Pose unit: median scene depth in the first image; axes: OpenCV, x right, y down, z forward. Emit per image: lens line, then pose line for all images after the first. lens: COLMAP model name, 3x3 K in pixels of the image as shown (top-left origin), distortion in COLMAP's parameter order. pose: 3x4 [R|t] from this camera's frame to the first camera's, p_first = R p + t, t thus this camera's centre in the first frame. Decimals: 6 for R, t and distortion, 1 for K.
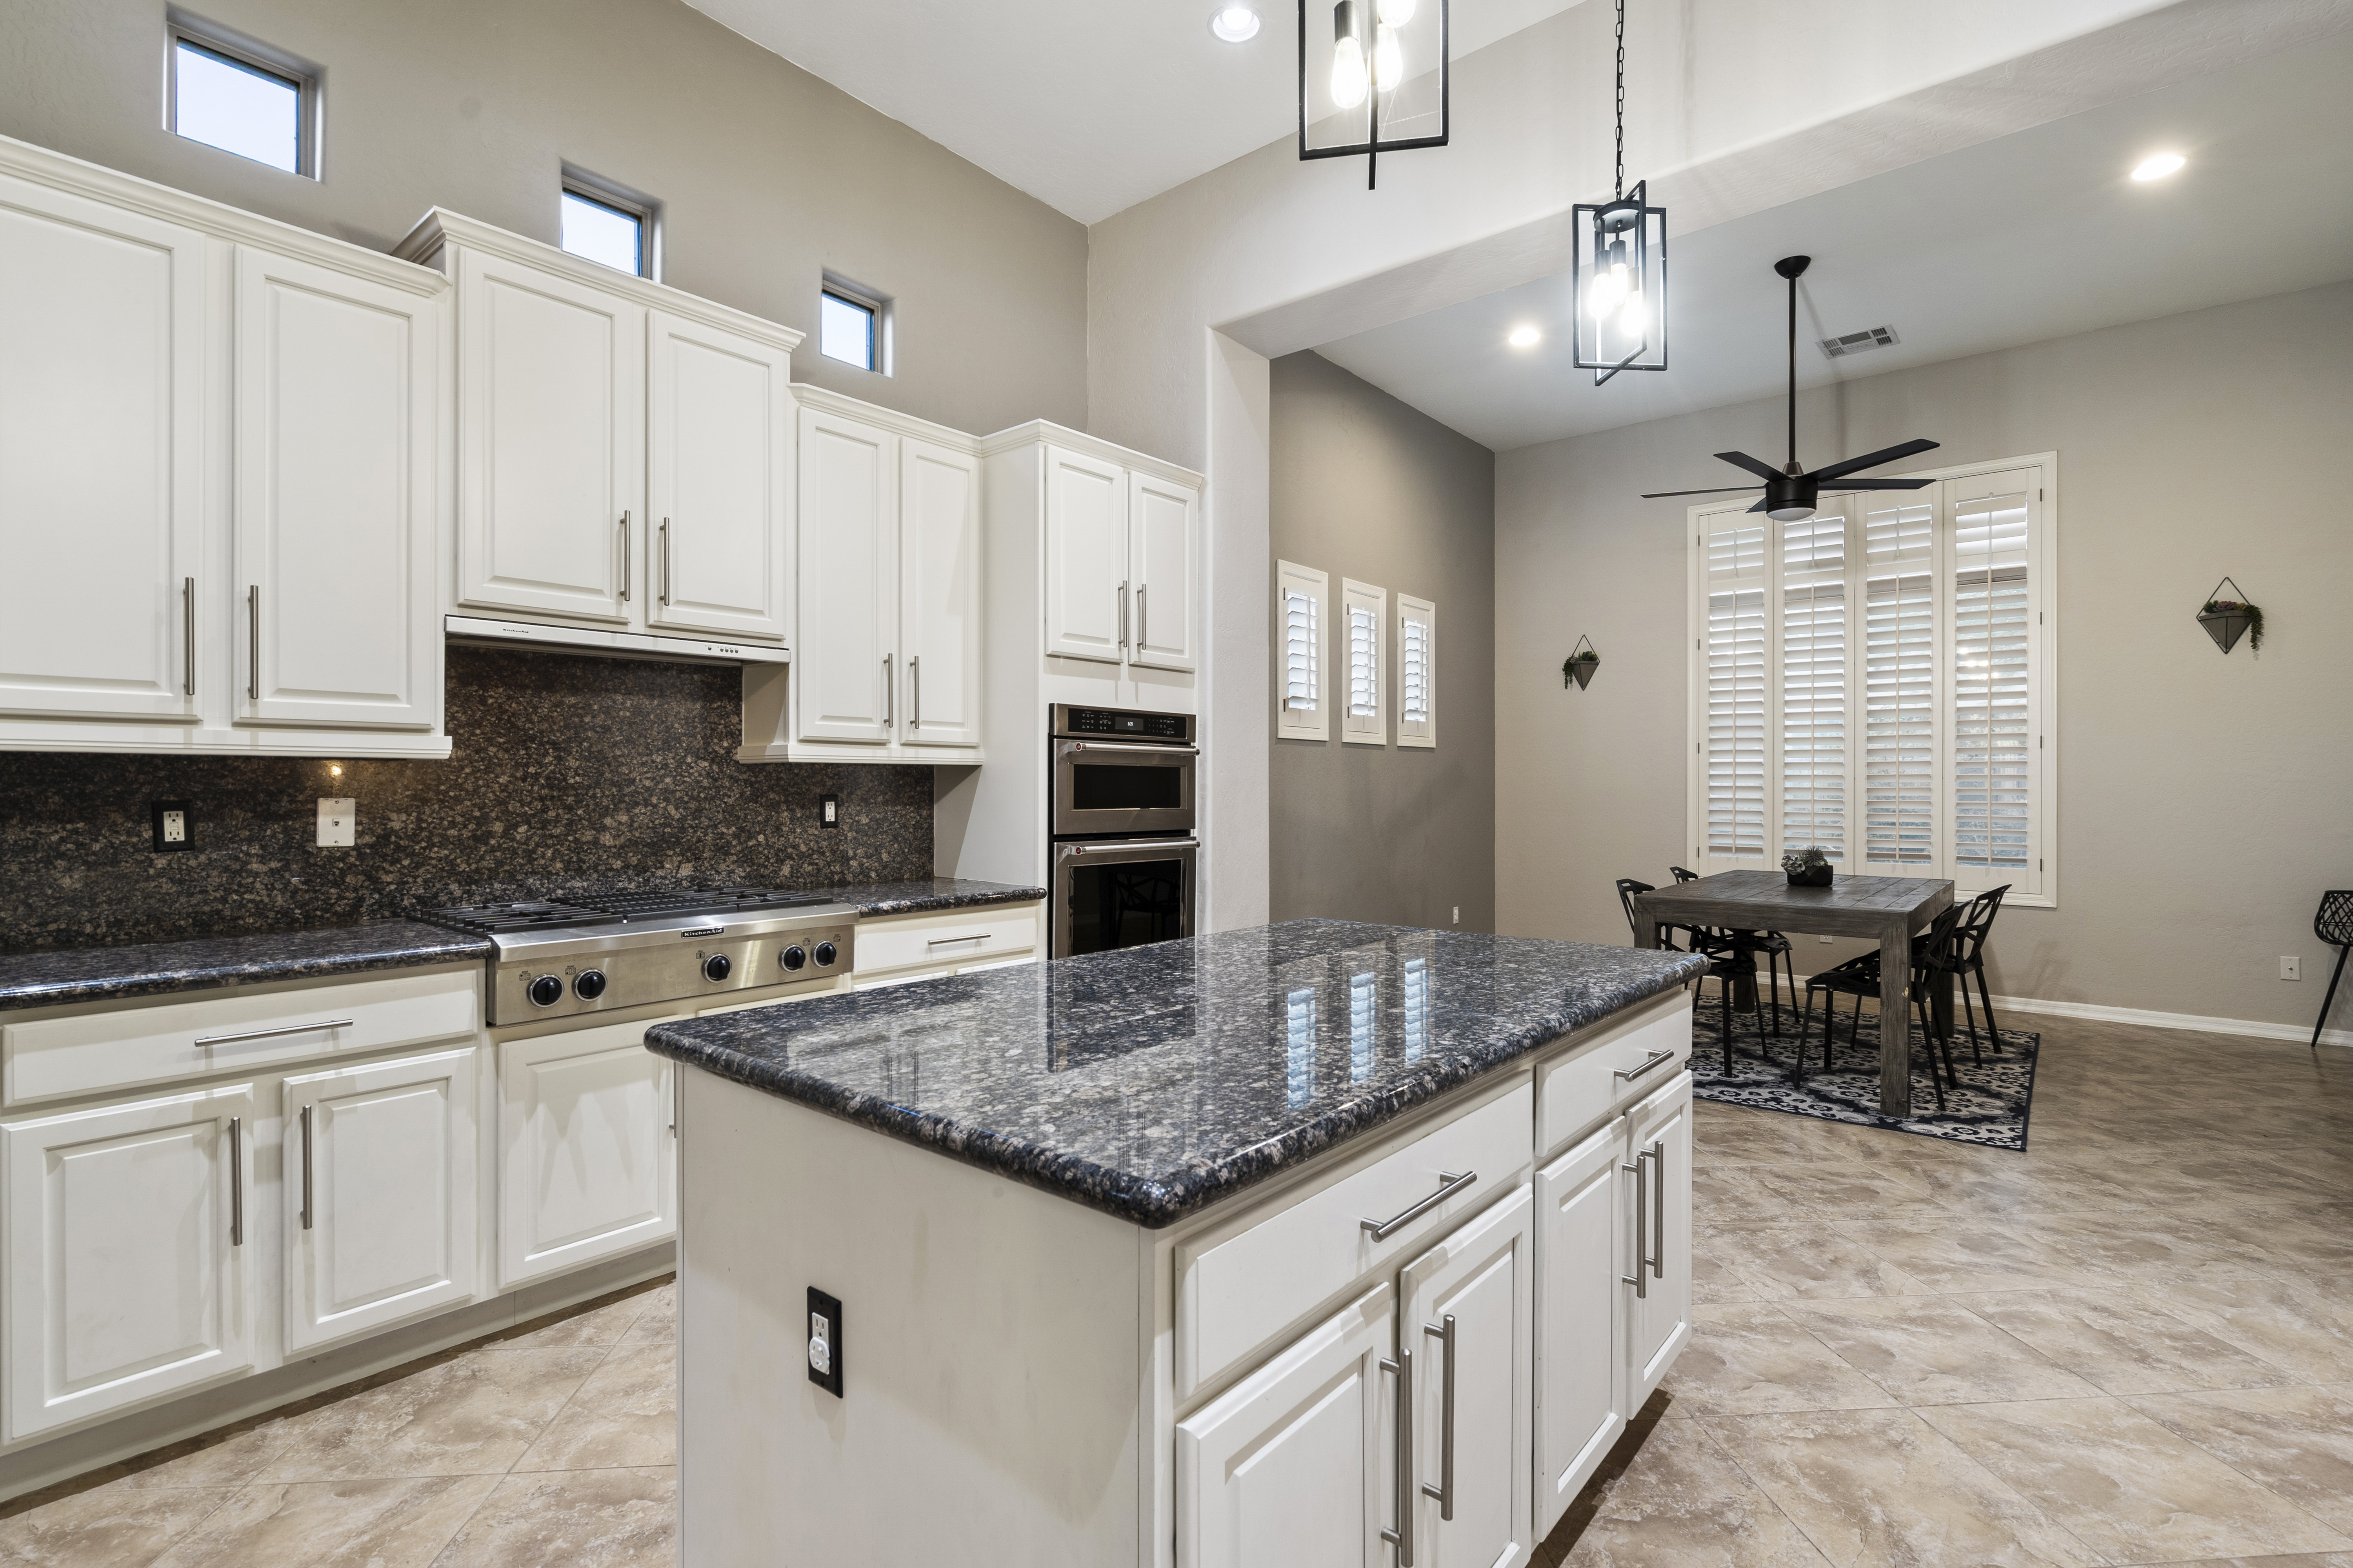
lens RADIAL K [[1074.6, 0, 1189.5], [0, 1074.6, 785.3], [0, 0, 1]] dist [-0.003034, 0.001215]
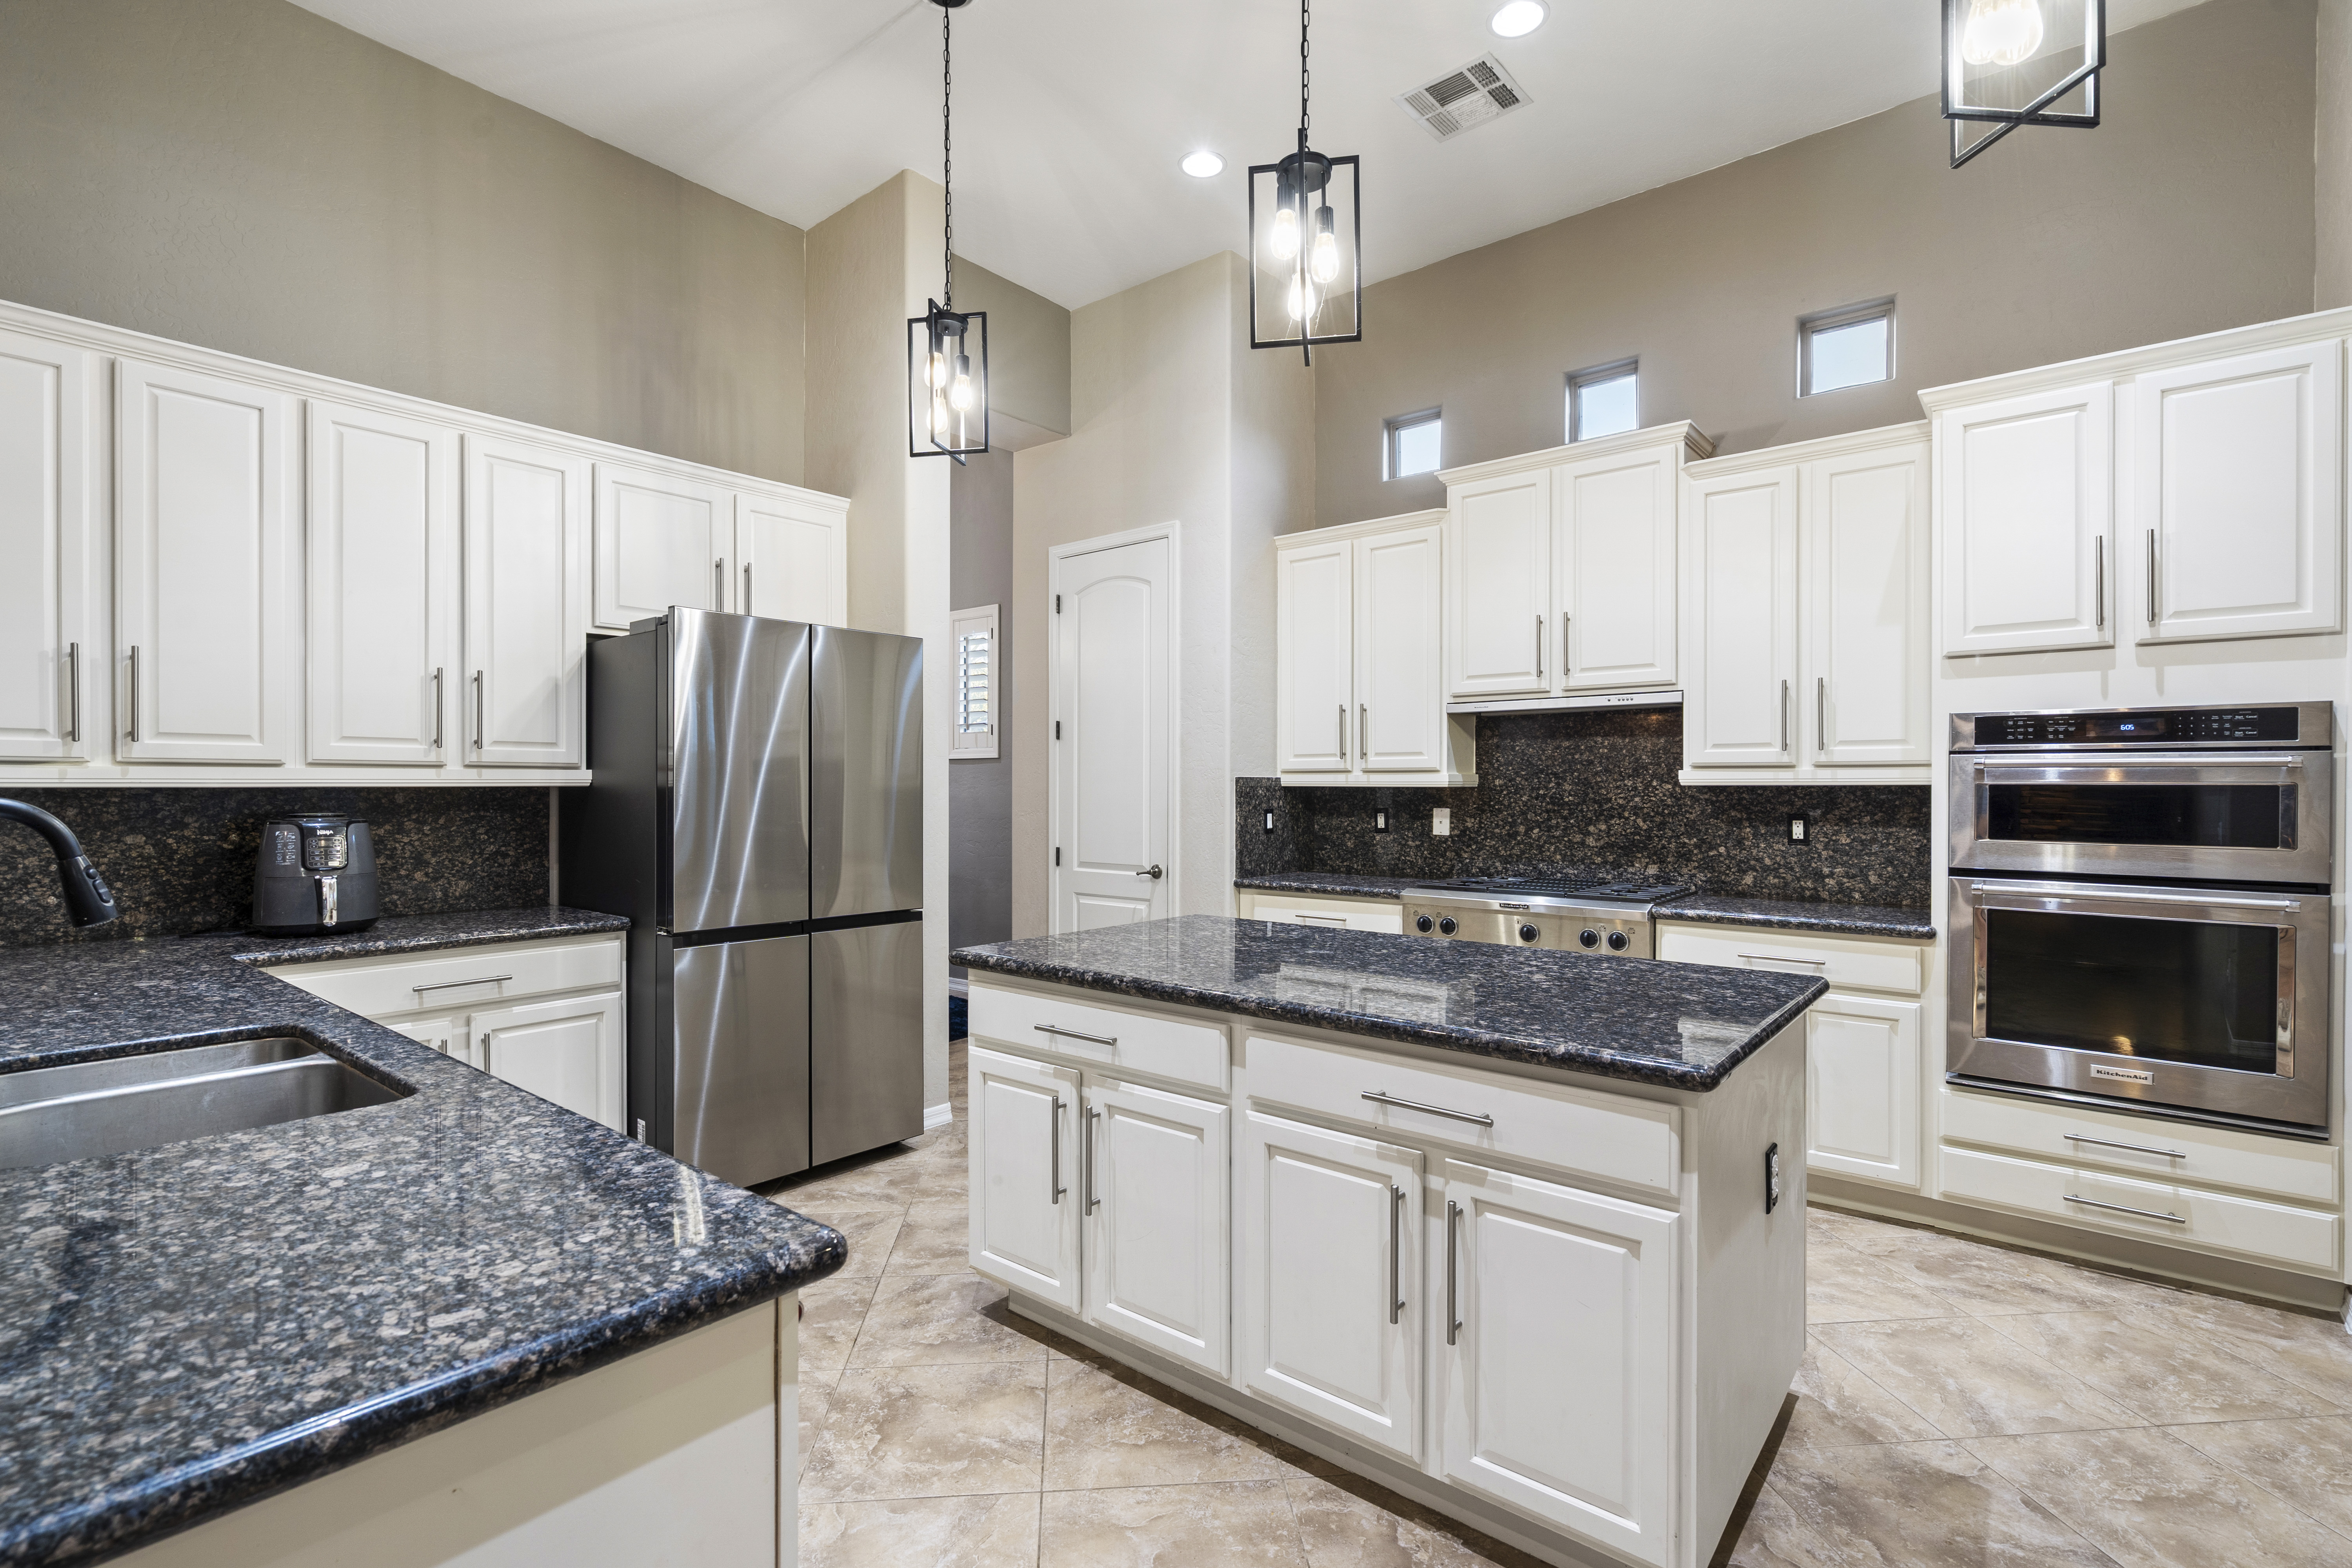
lens RADIAL K [[1074.0, 0, 1172.1], [0, 1074.0, 779.7], [0, 0, 1]] dist [-0.003034, 0.001215]
pose [[0.007964, -0.007169, -0.999943, 0.811787], [-0.002432, 0.999971, -0.007189, -0.017547], [0.999965, 0.002490, 0.007946, 0.424023]]
